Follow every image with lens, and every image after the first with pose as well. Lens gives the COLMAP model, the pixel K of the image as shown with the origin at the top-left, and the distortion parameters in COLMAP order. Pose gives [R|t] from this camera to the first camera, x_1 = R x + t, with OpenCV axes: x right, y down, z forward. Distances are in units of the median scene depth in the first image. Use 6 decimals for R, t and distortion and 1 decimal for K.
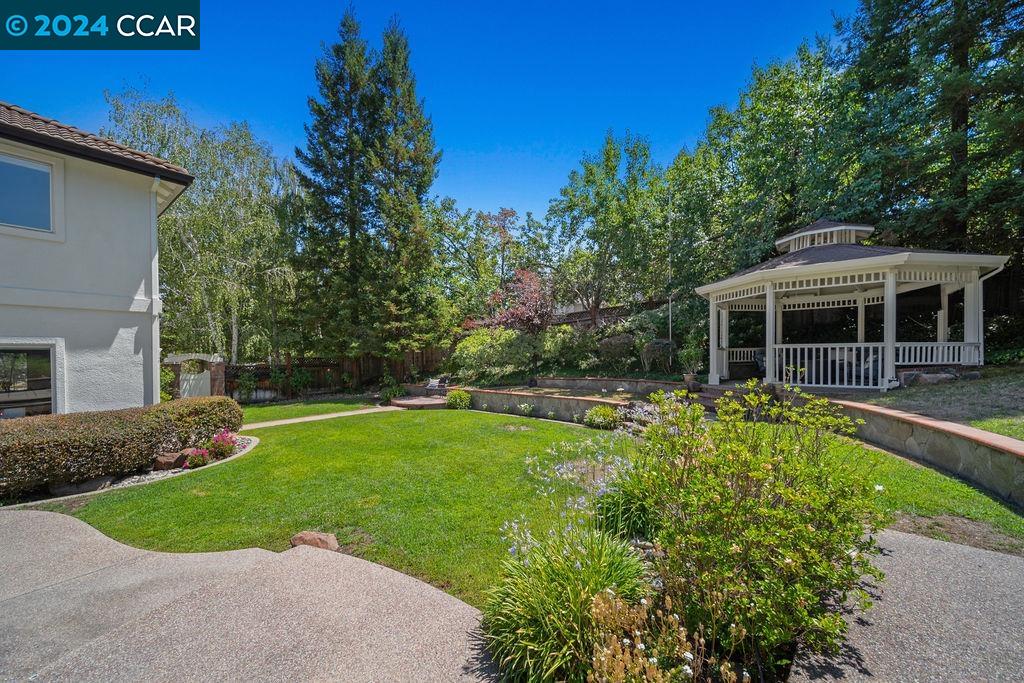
lens RADIAL K [[395.8, 0, 500.0], [0, 395.8, 354.0], [0, 0, 1]] dist [-0.000947, -0.000777]
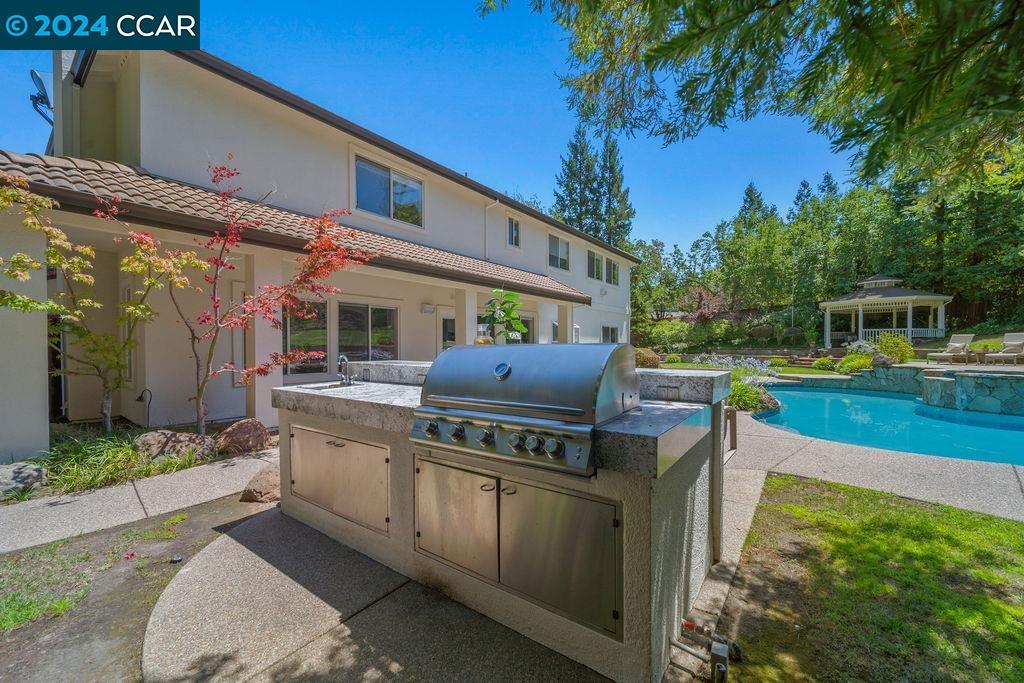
lens RADIAL K [[395.8, 0, 515.3], [0, 395.8, 351.0], [0, 0, 1]] dist [-0.000947, -0.000777]
pose [[0.999899, -0.002905, -0.013930, -1.217517], [0.003239, 0.999708, 0.023959, 0.035732], [0.013857, -0.024002, 0.999616, -1.276631]]
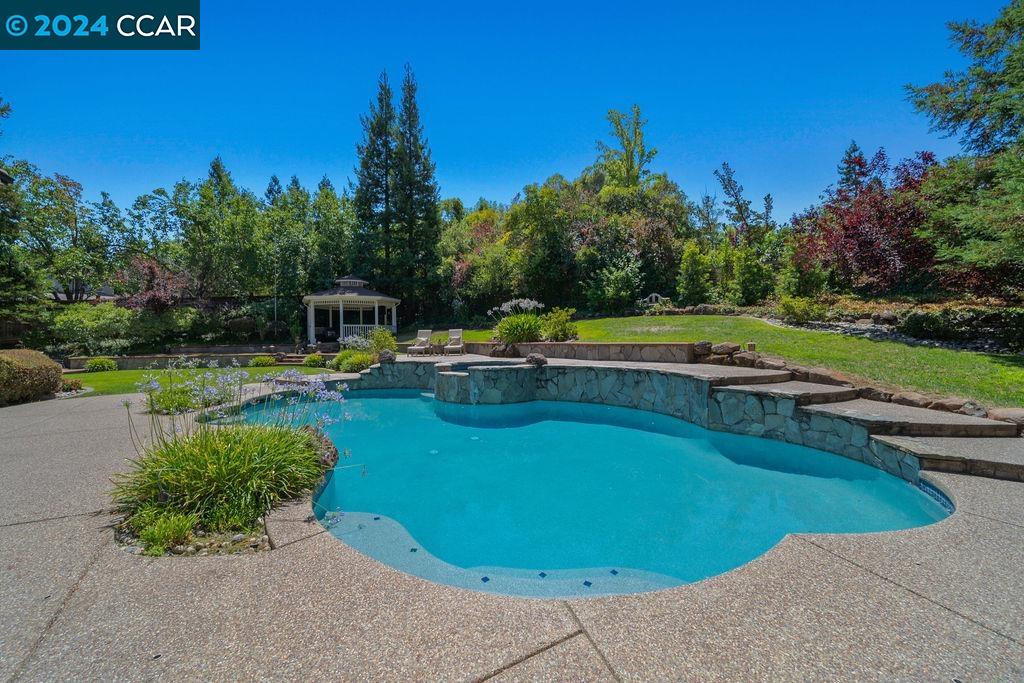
lens RADIAL K [[395.8, 0, 506.4], [0, 395.8, 339.0], [0, 0, 1]] dist [-0.000947, -0.000777]
pose [[0.403601, -0.009994, 0.914881, -1.032986], [0.003182, 0.999950, 0.009520, 0.038047], [-0.914930, -0.000931, 0.403612, -0.853316]]
